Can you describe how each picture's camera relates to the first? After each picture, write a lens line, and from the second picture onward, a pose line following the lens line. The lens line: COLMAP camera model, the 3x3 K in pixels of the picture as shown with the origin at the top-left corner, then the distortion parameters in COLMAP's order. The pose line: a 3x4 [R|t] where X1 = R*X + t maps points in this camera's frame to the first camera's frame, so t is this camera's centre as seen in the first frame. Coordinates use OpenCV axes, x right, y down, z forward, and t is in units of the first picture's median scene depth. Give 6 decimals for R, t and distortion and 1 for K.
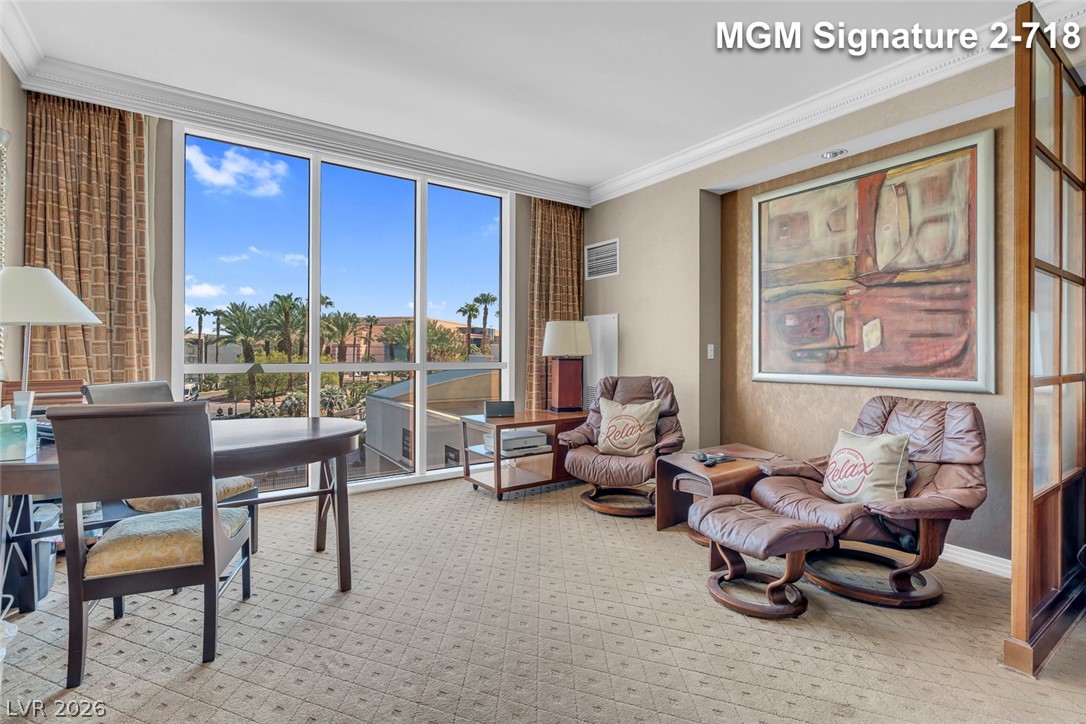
lens RADIAL K [[503.5, 0, 541.3], [0, 503.5, 351.3], [0, 0, 1]] dist [-0.005180, 0.002975]
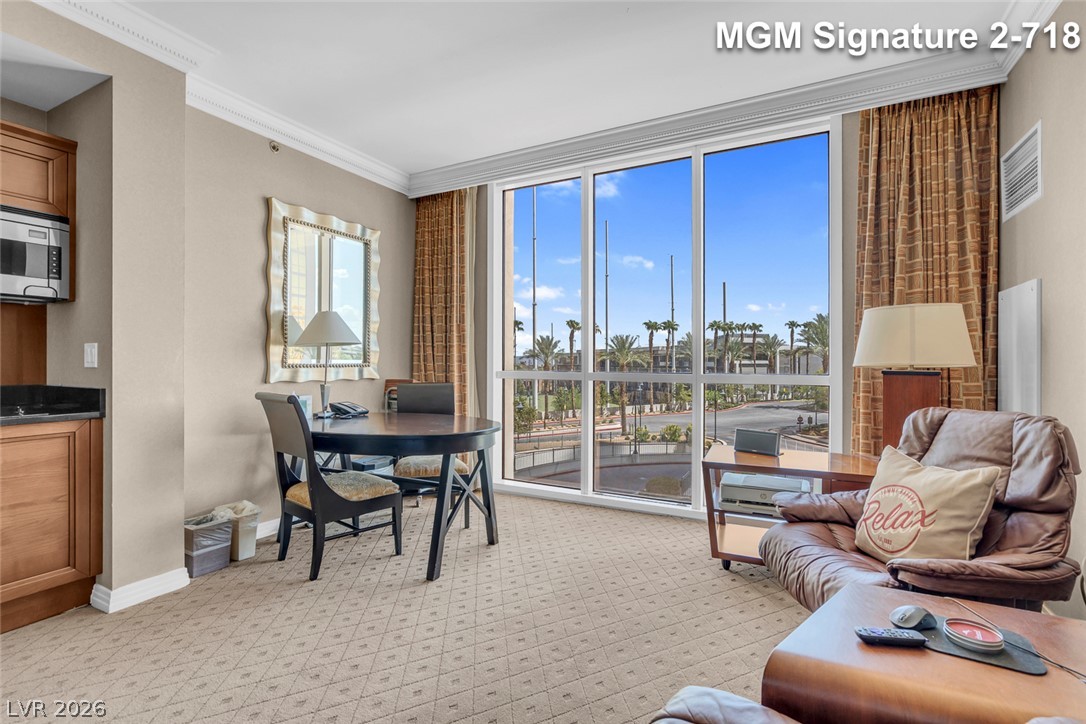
lens RADIAL K [[503.5, 0, 538.7], [0, 503.5, 360.9], [0, 0, 1]] dist [-0.005180, 0.002975]
pose [[0.464602, -0.003608, -0.885512, 0.330213], [0.002321, 0.999993, -0.002856, 0.002909], [0.885517, -0.000728, 0.464607, 0.338565]]
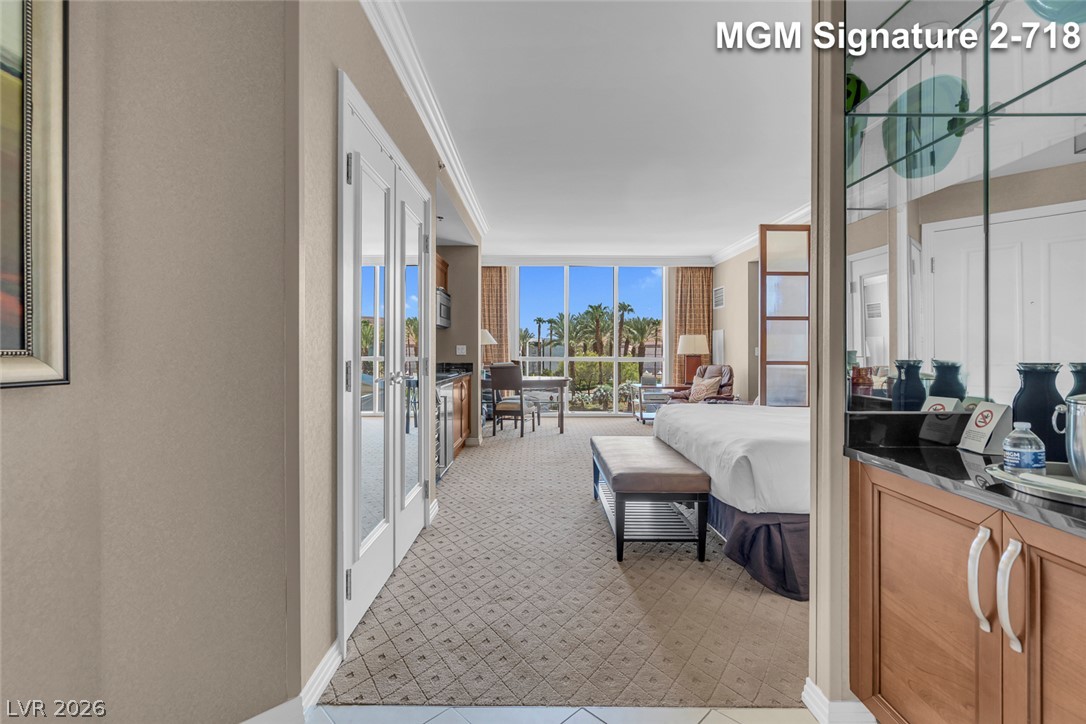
lens RADIAL K [[497.9, 0, 541.0], [0, 497.9, 349.5], [0, 0, 1]] dist [-0.005068, 0.006175]
pose [[0.827739, -0.004637, -0.561095, 0.553224], [0.002667, 0.999987, -0.004330, -0.000621], [0.561108, 0.002088, 0.827740, -0.713590]]
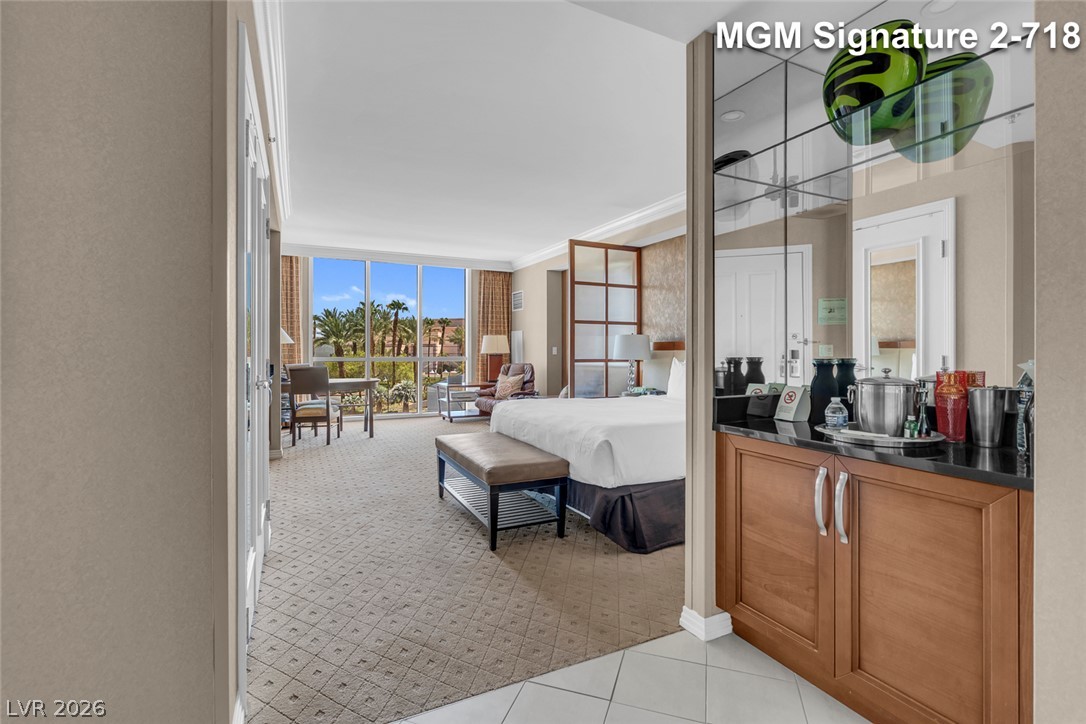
lens RADIAL K [[497.9, 0, 542.4], [0, 497.9, 348.2], [0, 0, 1]] dist [-0.005068, 0.006175]
pose [[0.990265, -0.005165, -0.139102, 0.453060], [0.004652, 0.999981, -0.004015, -0.001916], [0.139120, 0.003328, 0.990270, -0.776955]]
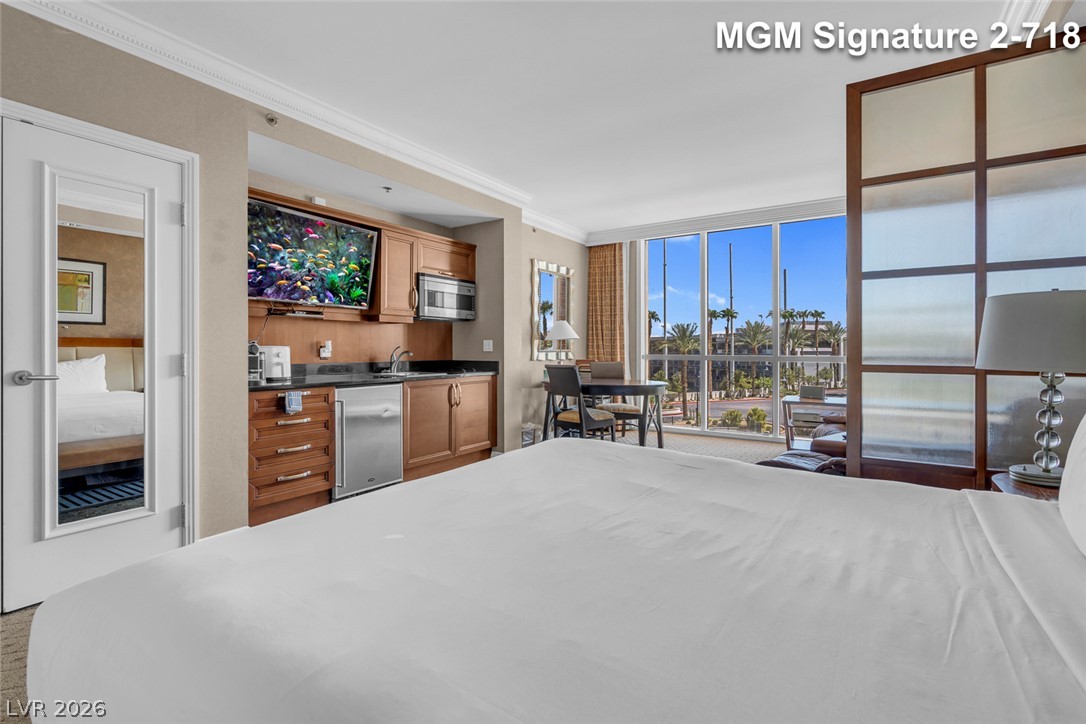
lens RADIAL K [[503.5, 0, 543.2], [0, 503.5, 349.6], [0, 0, 1]] dist [-0.005180, 0.002975]
pose [[0.379529, -0.002624, -0.925176, 0.704263], [0.003454, 0.999993, -0.001420, 0.004731], [0.925173, -0.002657, 0.379535, -0.102958]]
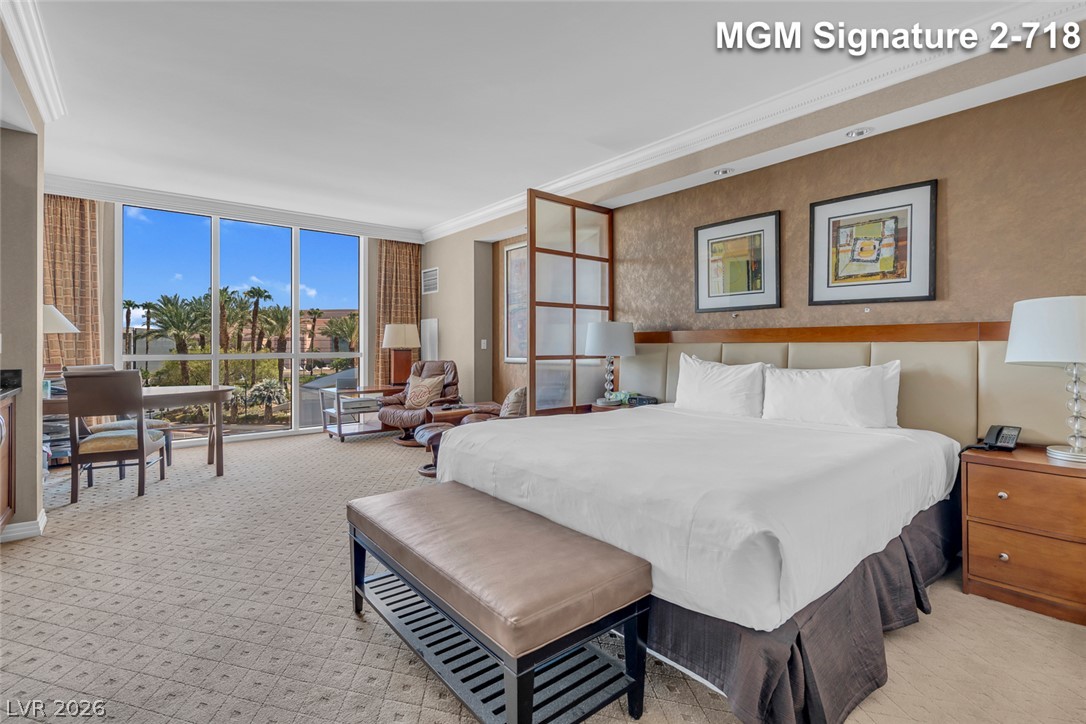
lens RADIAL K [[503.5, 0, 545.4], [0, 503.5, 340.8], [0, 0, 1]] dist [-0.005180, 0.002975]
pose [[0.995252, -0.006008, 0.097143, 0.301414], [0.006497, 0.999968, -0.004725, -0.001119], [-0.097112, 0.005334, 0.995259, -0.462067]]
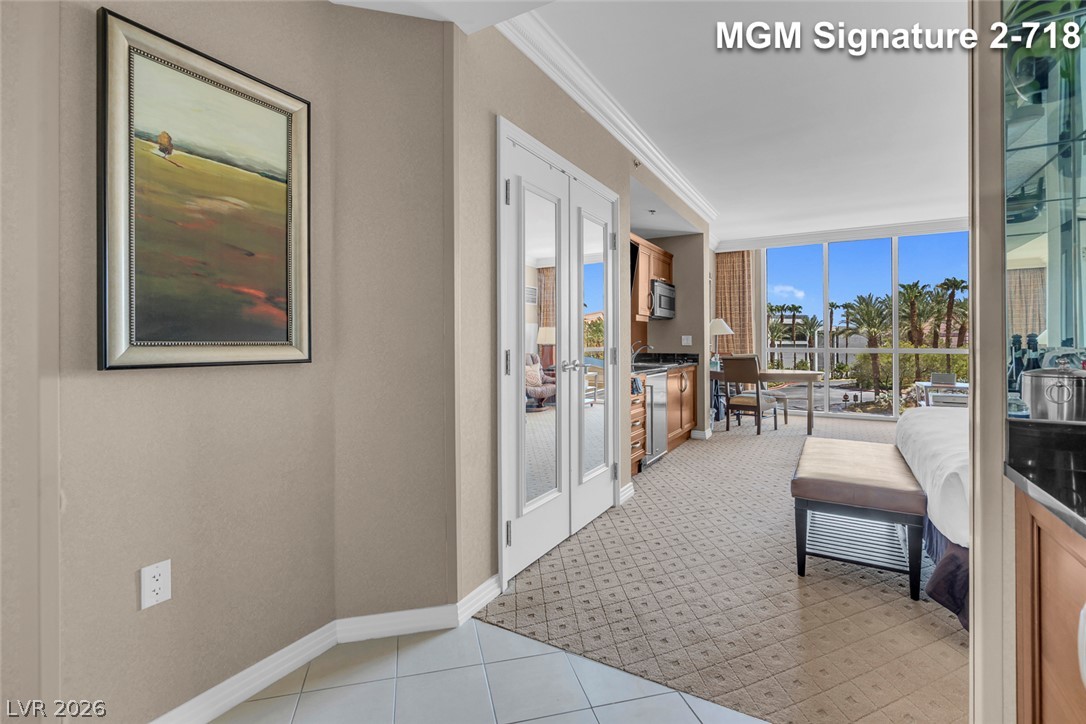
lens RADIAL K [[503.5, 0, 540.5], [0, 503.5, 340.3], [0, 0, 1]] dist [-0.005180, 0.002975]
pose [[0.426652, -0.008845, -0.904373, 0.657556], [0.005868, 0.999958, -0.007012, 0.000612], [0.904397, -0.002315, 0.426686, -0.652817]]
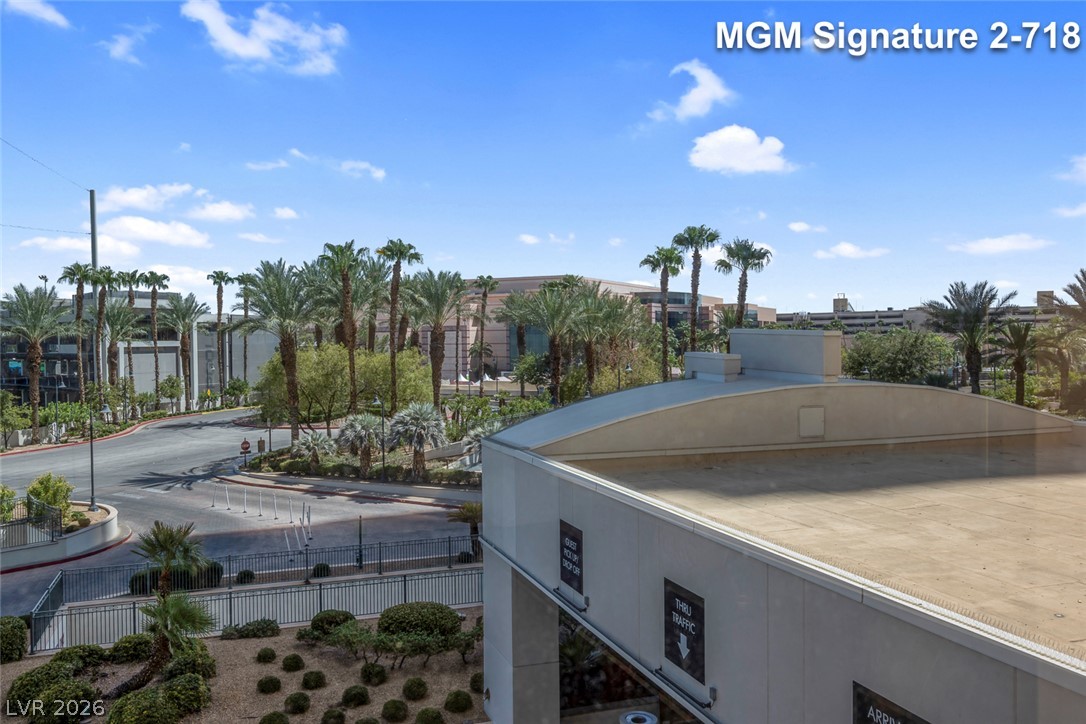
lens RADIAL K [[891.9, 0, 544.8], [0, 891.9, 357.8], [0, 0, 1]] dist [0.000989, -0.005241]
pose [[0.966757, -0.006627, -0.255613, -0.278474], [0.013576, 0.999584, 0.025430, -0.057592], [0.255338, -0.028054, 0.966445, 0.750283]]
